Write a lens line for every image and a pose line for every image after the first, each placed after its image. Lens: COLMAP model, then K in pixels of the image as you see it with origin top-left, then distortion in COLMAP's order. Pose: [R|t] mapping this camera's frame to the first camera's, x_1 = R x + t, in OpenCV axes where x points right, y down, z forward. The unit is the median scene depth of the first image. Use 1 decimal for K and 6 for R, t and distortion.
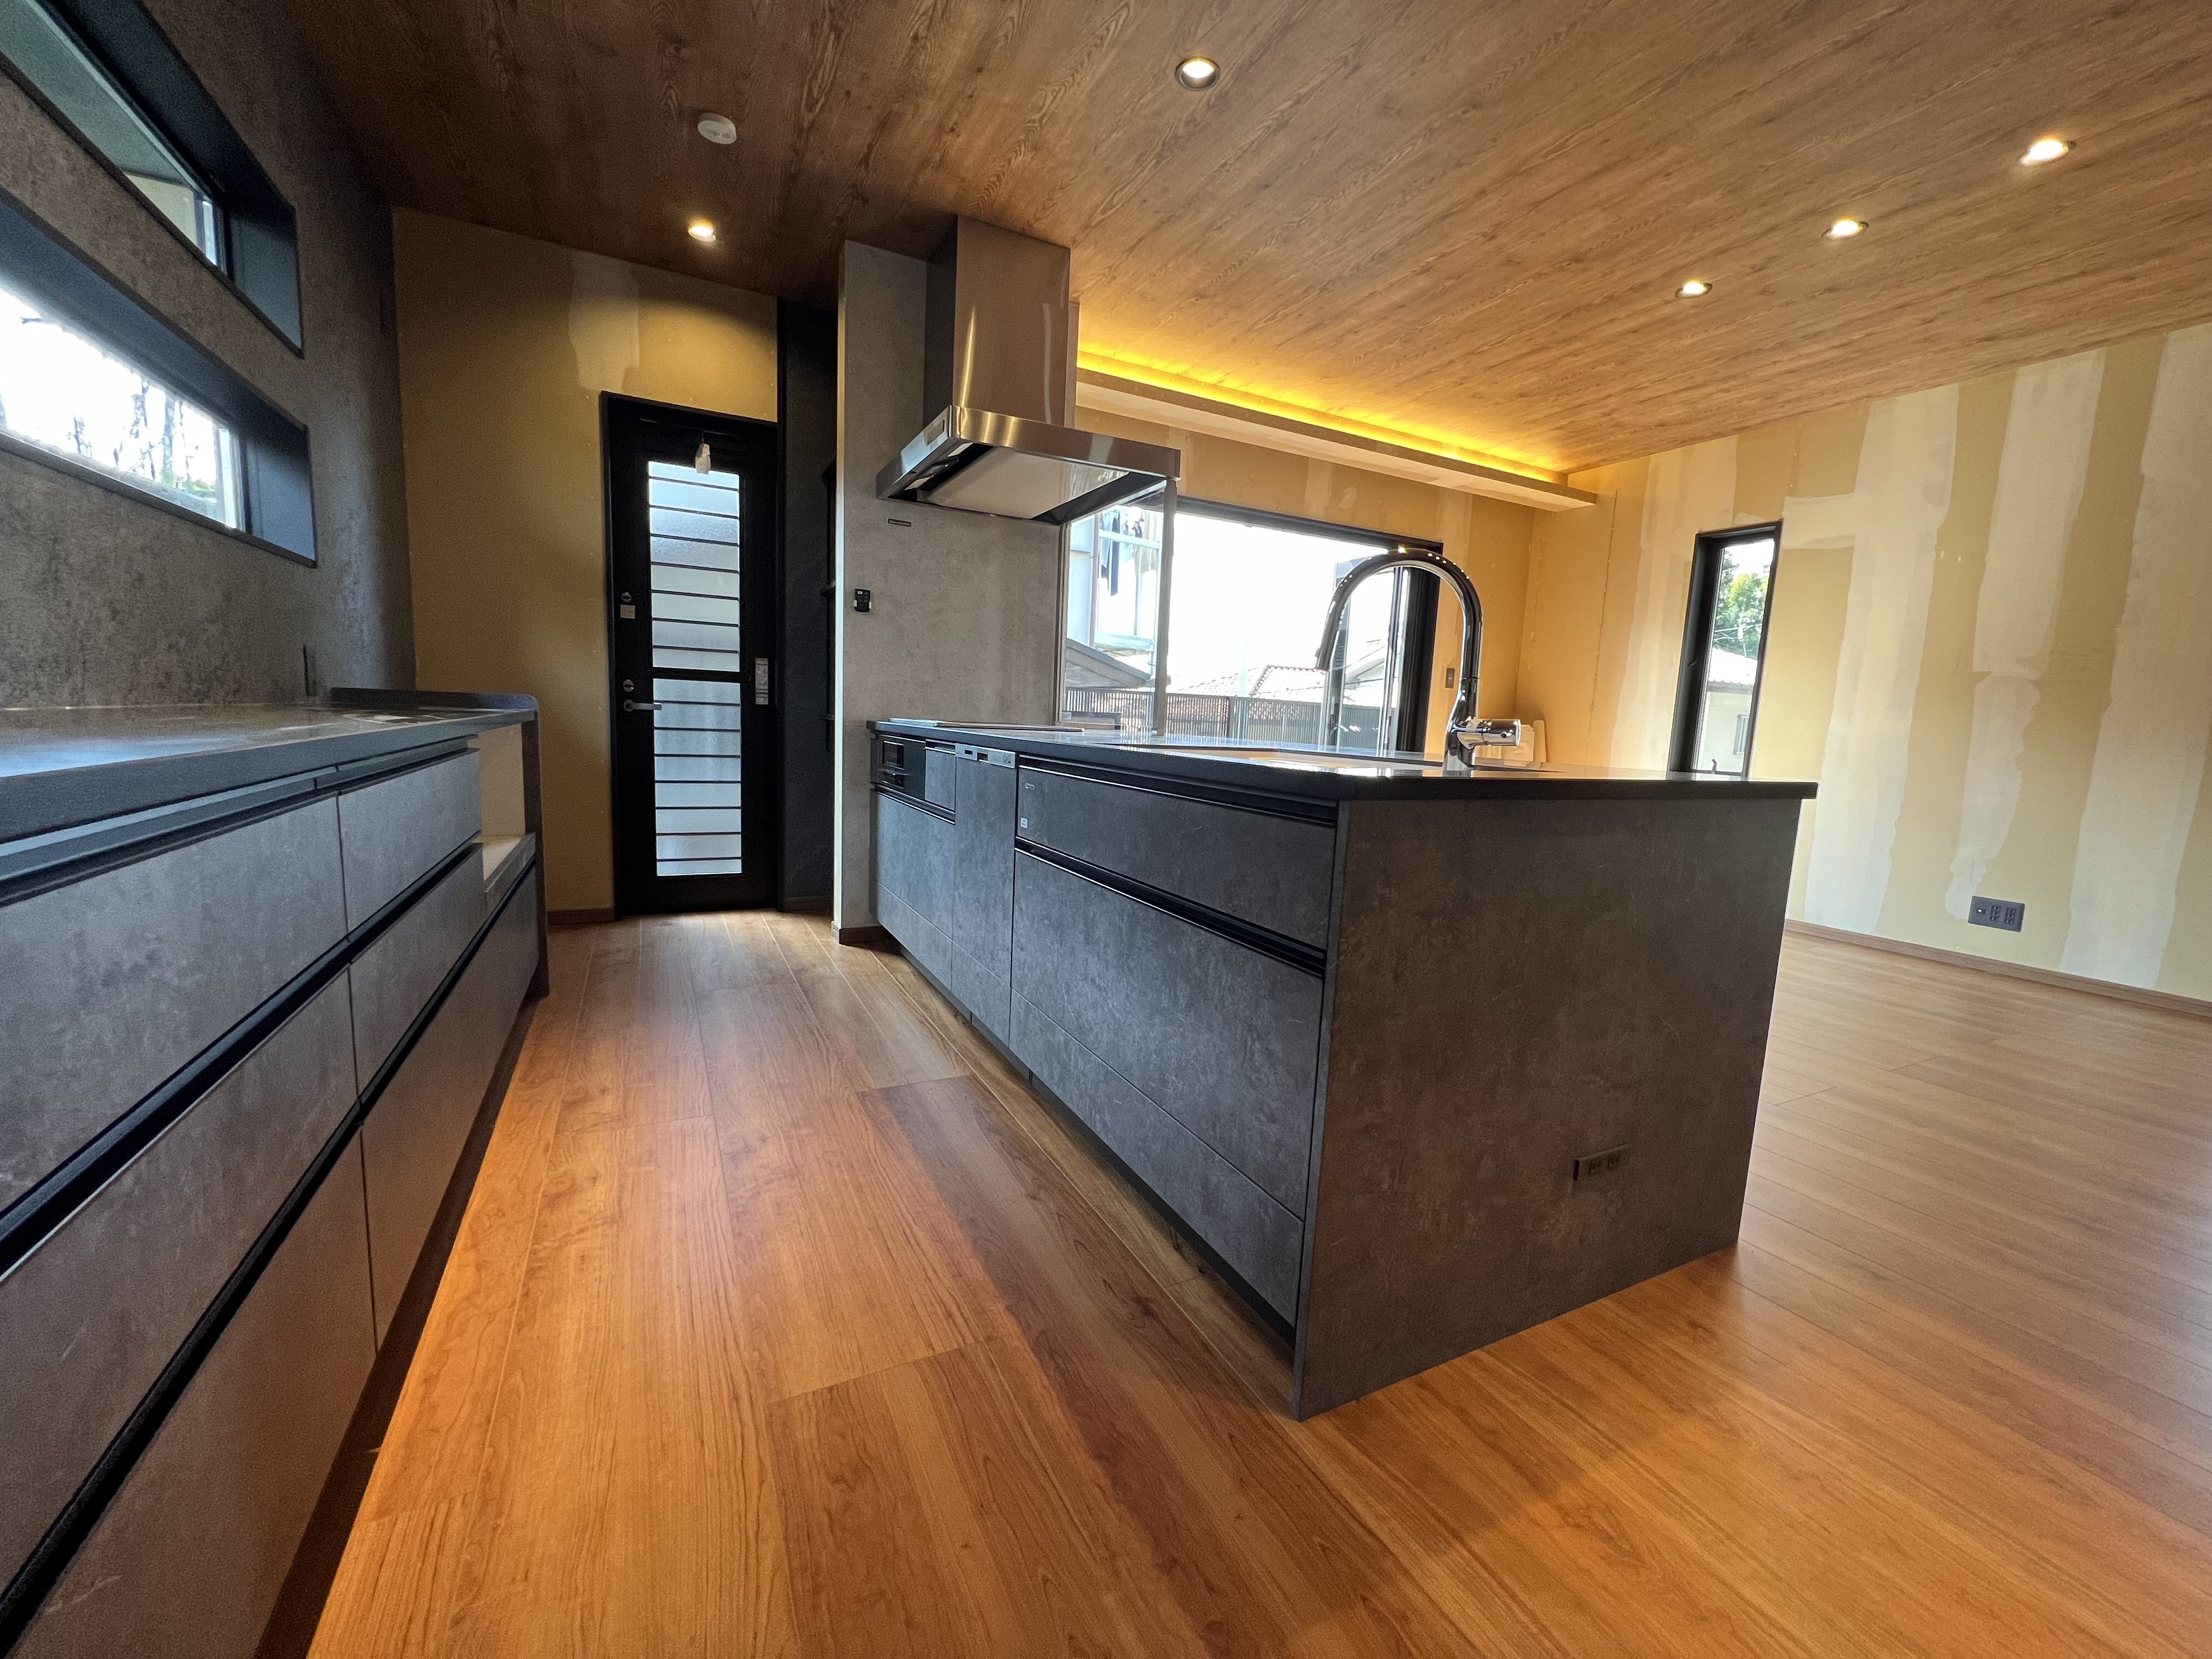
lens RADIAL K [[884.9, 0, 1102.7], [0, 884.9, 826.7], [0, 0, 1]] dist [-0.005609, 0.000216]
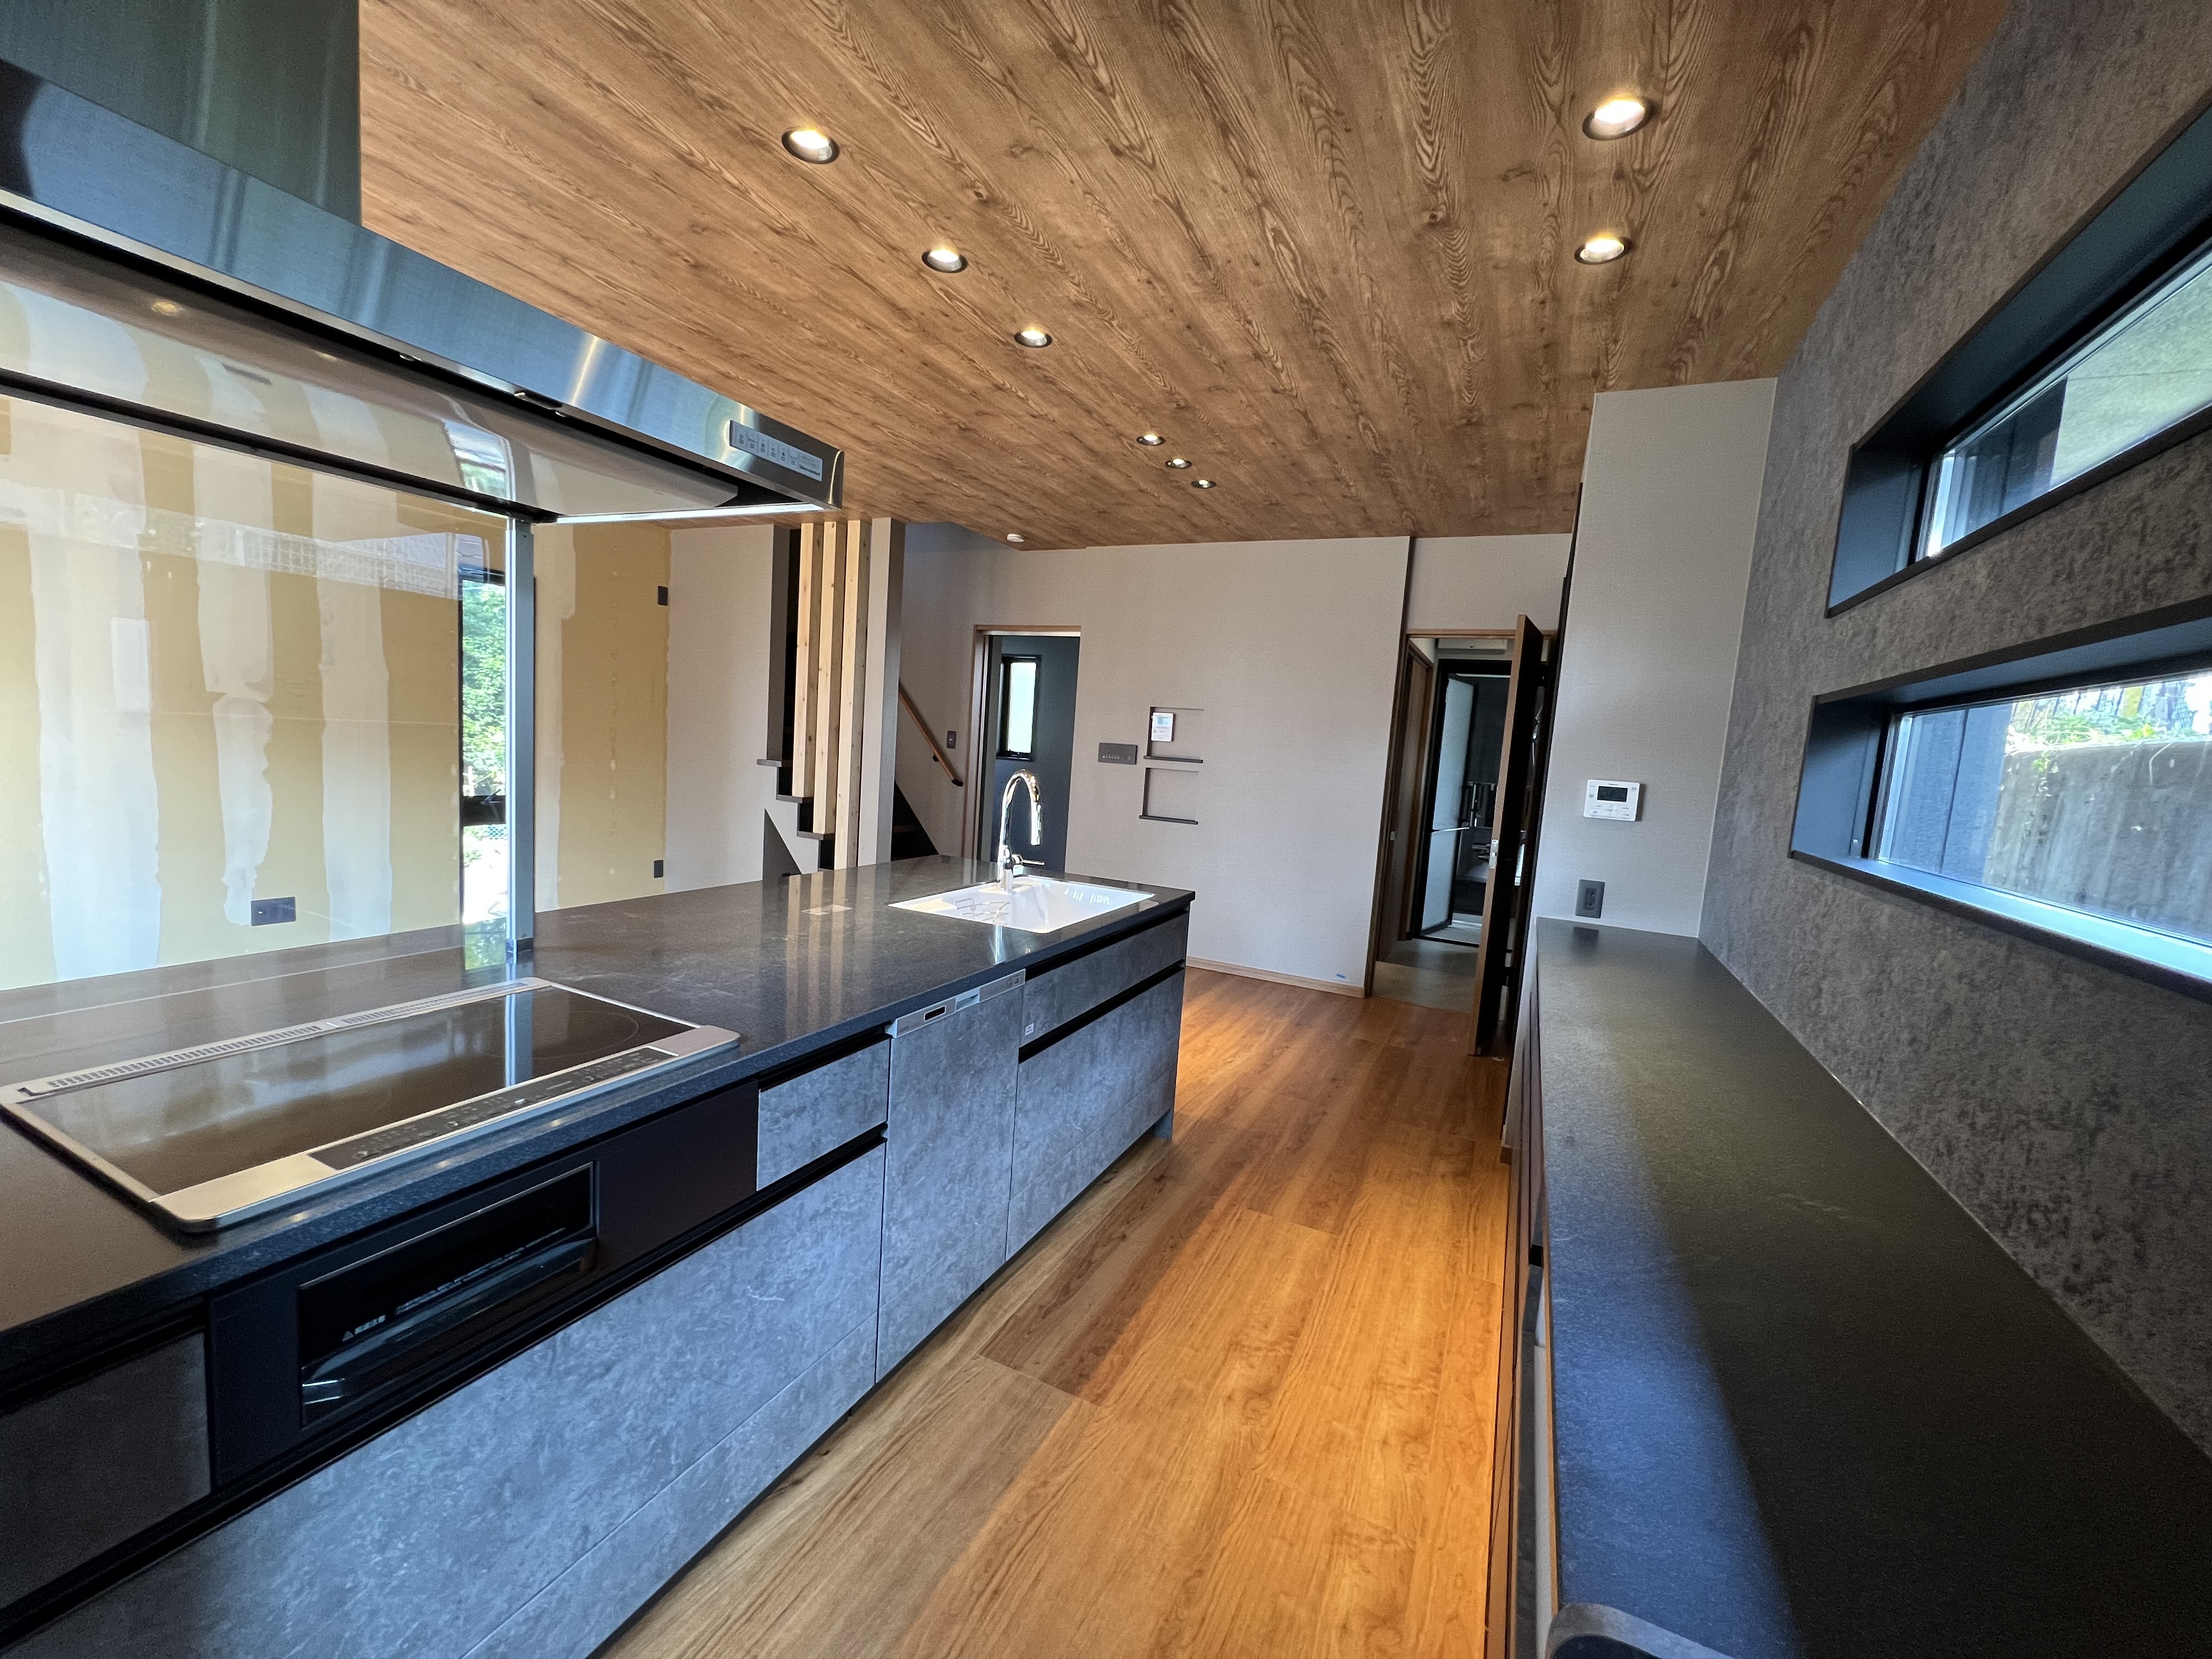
lens RADIAL K [[884.9, 0, 1107.4], [0, 884.9, 830.7], [0, 0, 1]] dist [-0.005609, 0.000216]
pose [[-0.600458, -0.169704, 0.781441, -1.130295], [0.003201, 0.976704, 0.214568, -0.561865], [-0.799650, 0.131340, -0.585927, 1.875029]]
